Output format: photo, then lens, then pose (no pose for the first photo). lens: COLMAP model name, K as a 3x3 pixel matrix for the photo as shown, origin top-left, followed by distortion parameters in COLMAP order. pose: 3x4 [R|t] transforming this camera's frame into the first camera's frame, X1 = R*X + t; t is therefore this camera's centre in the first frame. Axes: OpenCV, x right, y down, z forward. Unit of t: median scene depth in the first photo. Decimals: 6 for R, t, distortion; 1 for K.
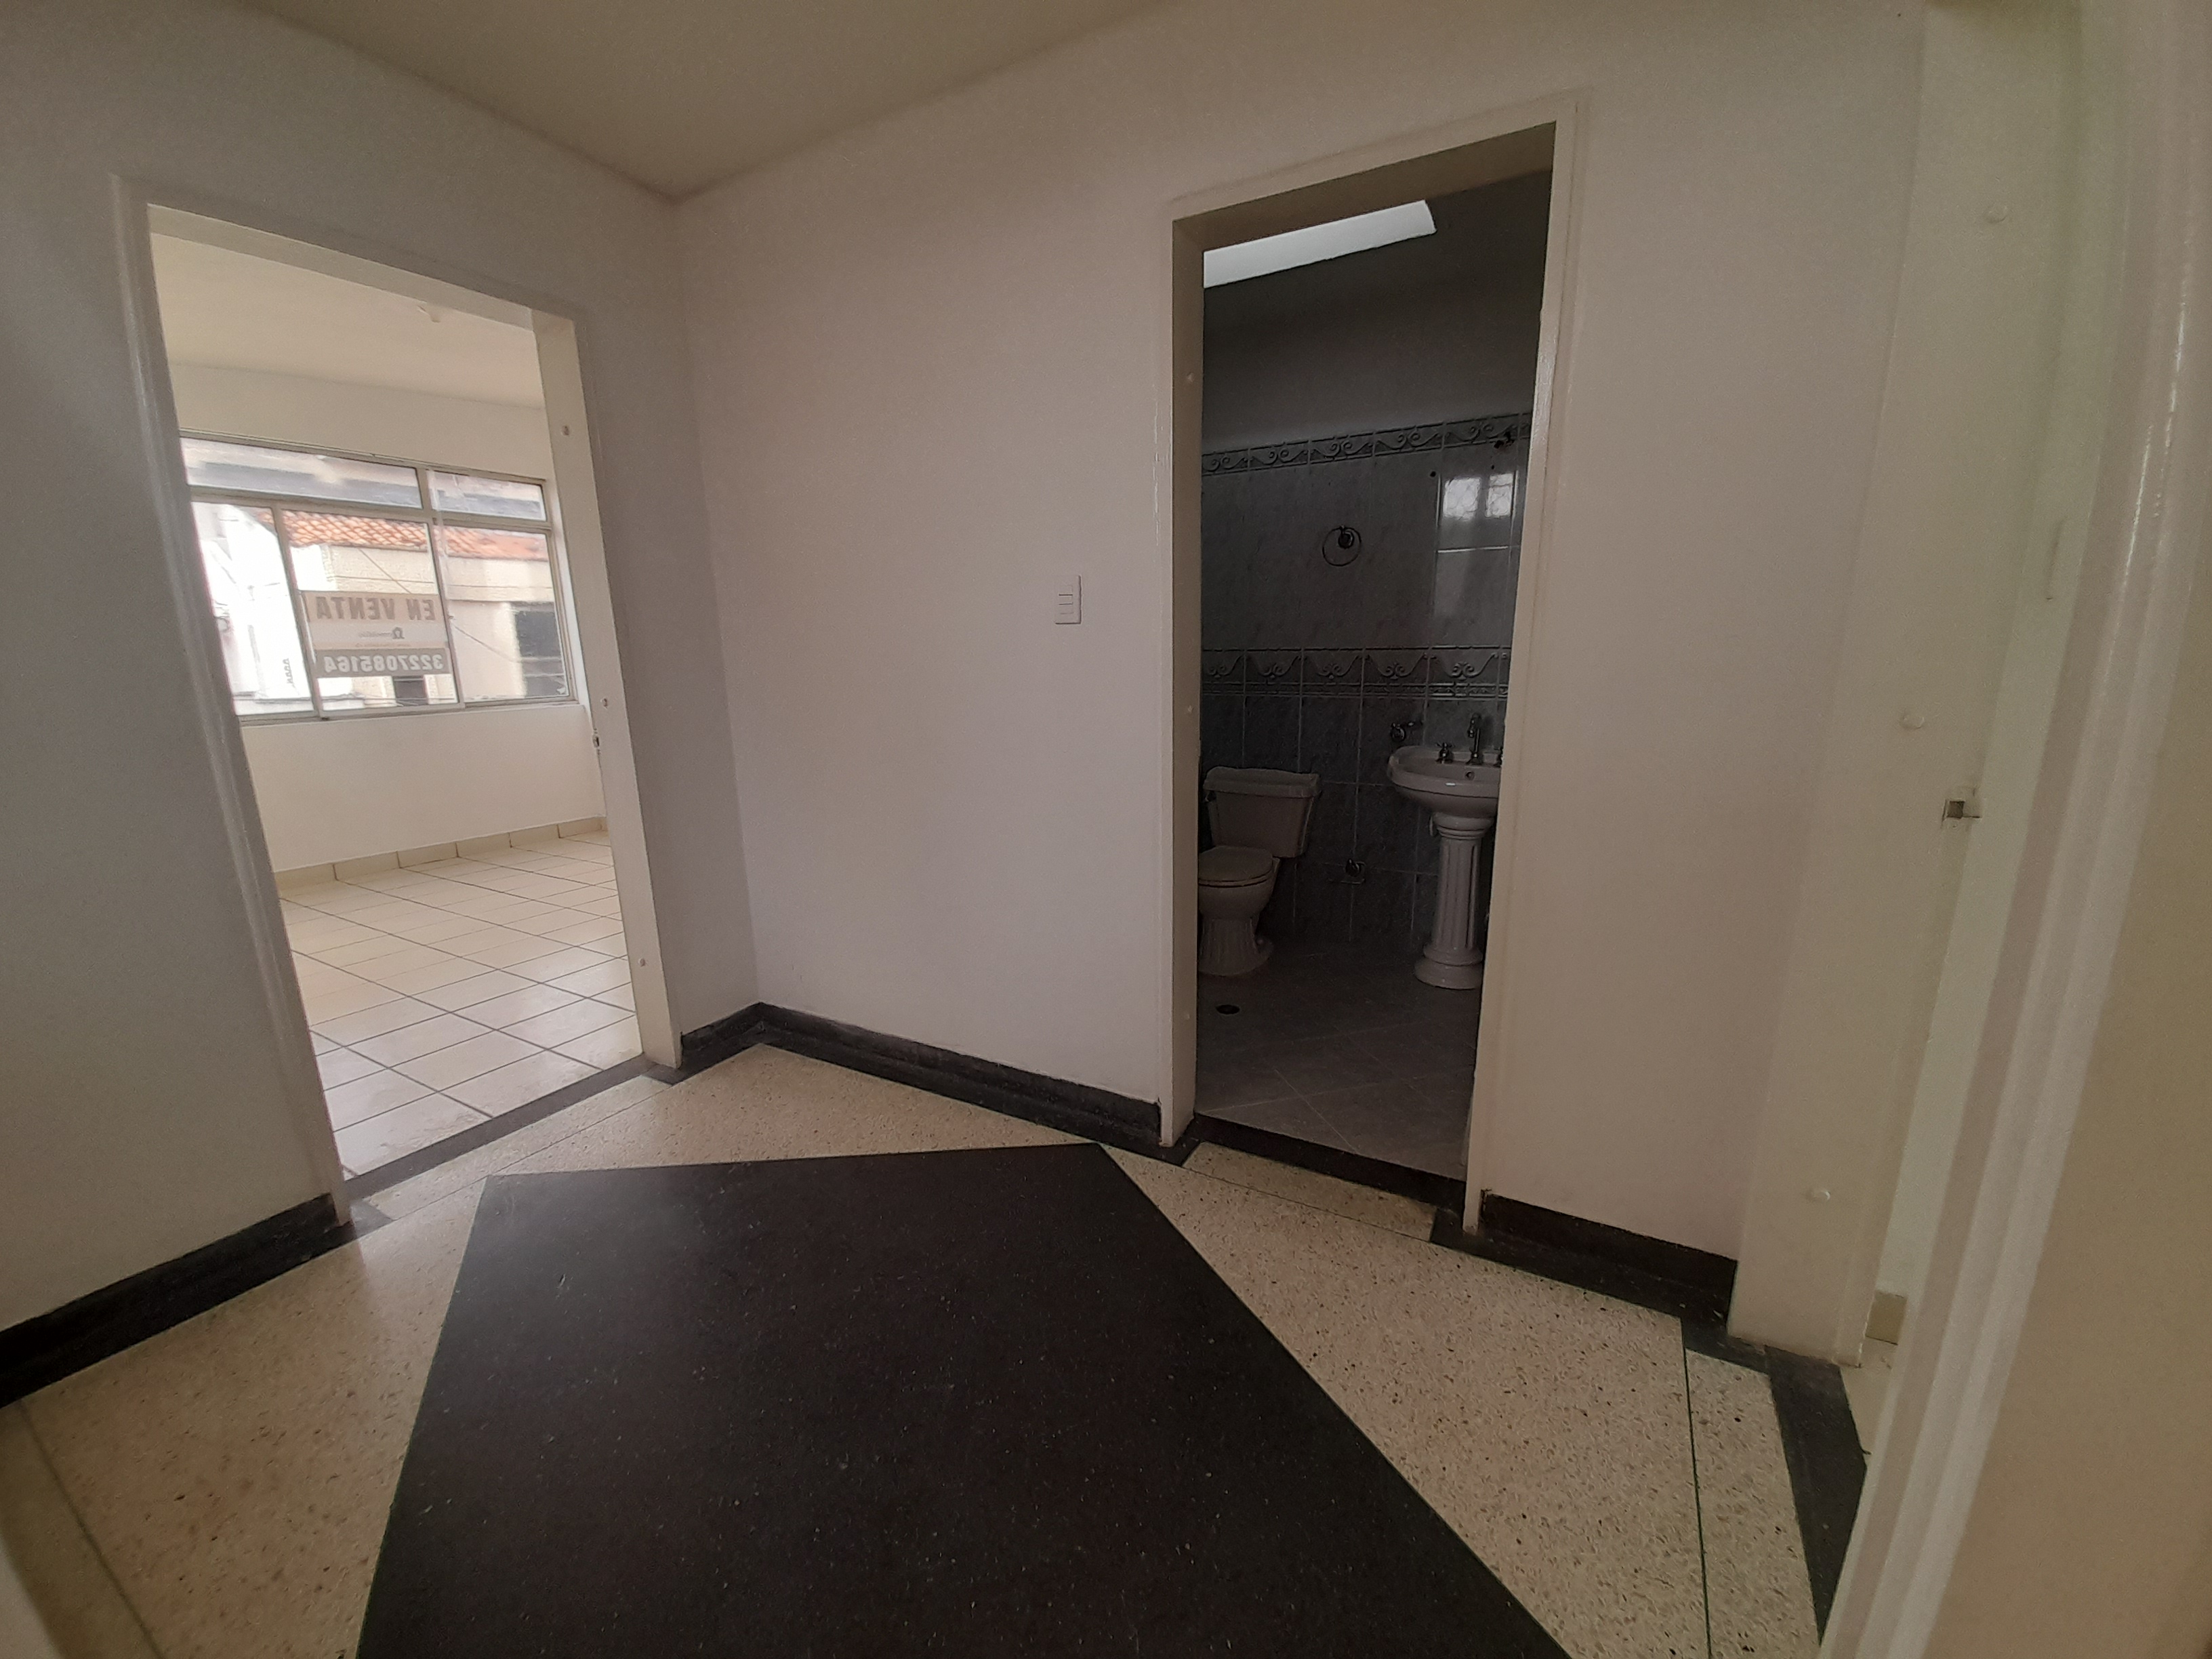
lens RADIAL K [[872.7, 0, 1110.6], [0, 872.7, 819.6], [0, 0, 1]] dist [-0.009482, -0.002878]
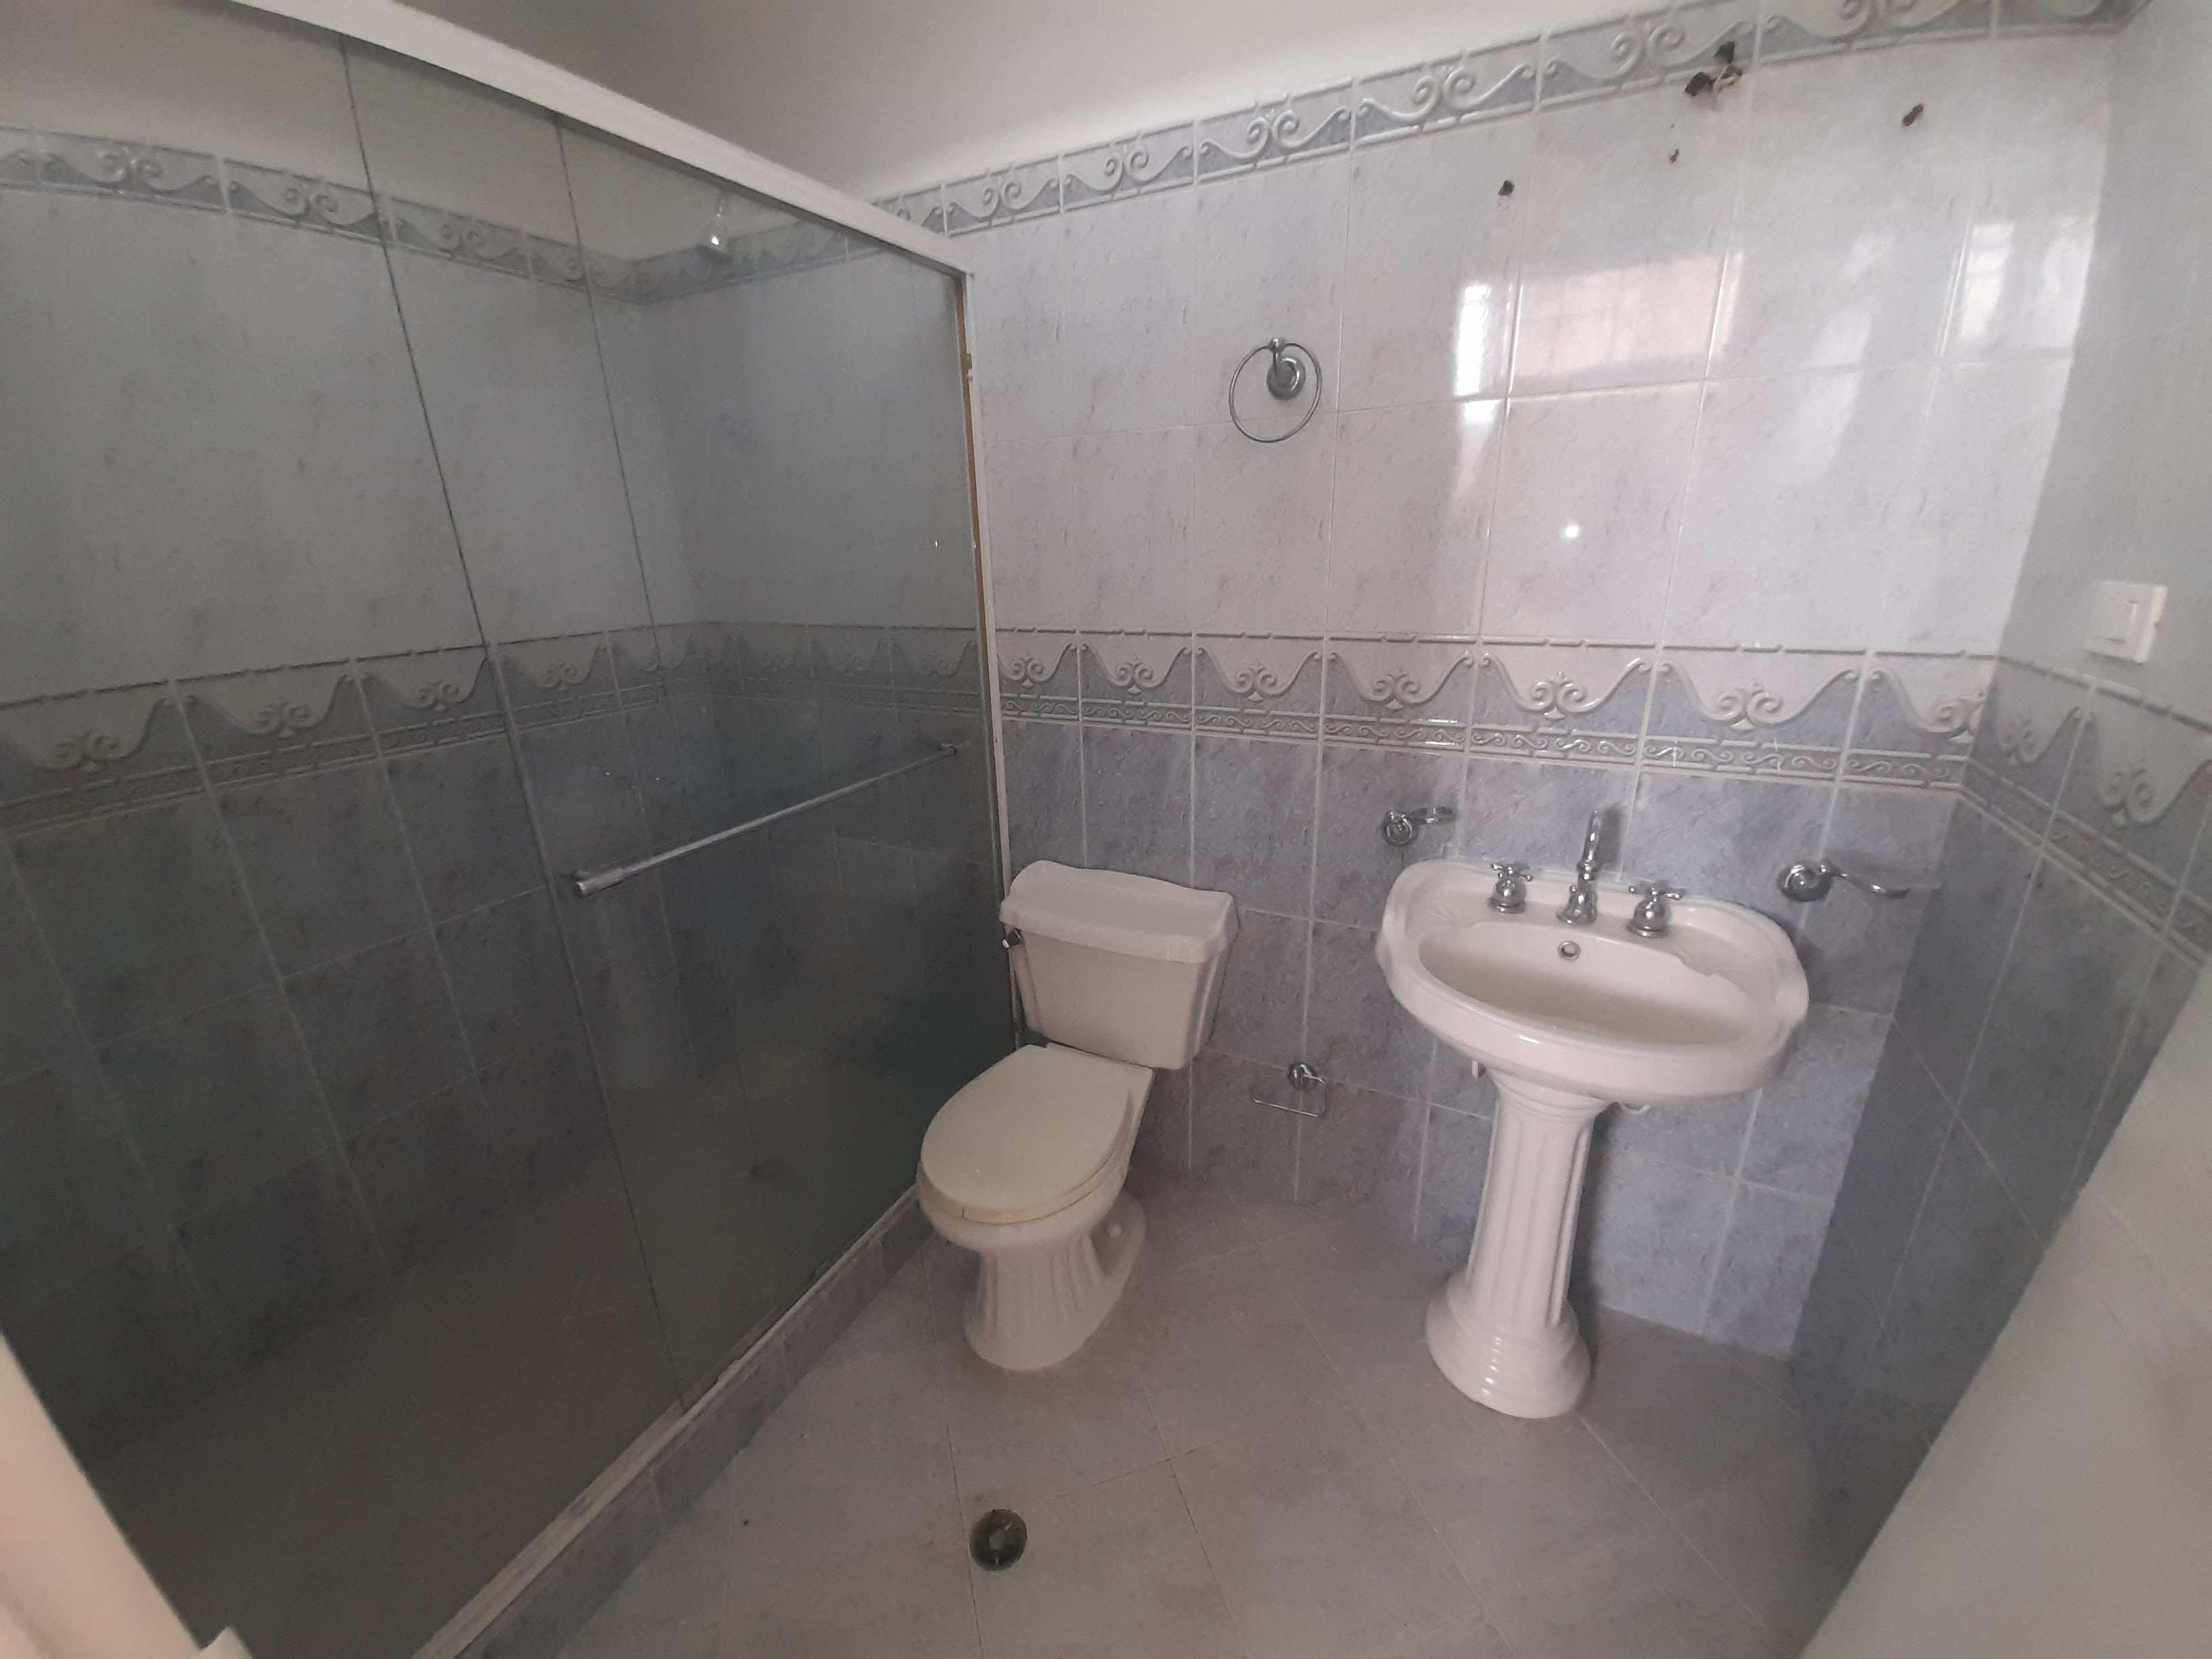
lens RADIAL K [[872.7, 0, 1115.9], [0, 872.7, 823.2], [0, 0, 1]] dist [-0.009482, -0.002878]
pose [[0.999169, -0.024112, 0.032872, 0.167786], [0.020053, 0.992735, 0.118639, -0.157736], [-0.035494, -0.117881, 0.992393, 0.555911]]
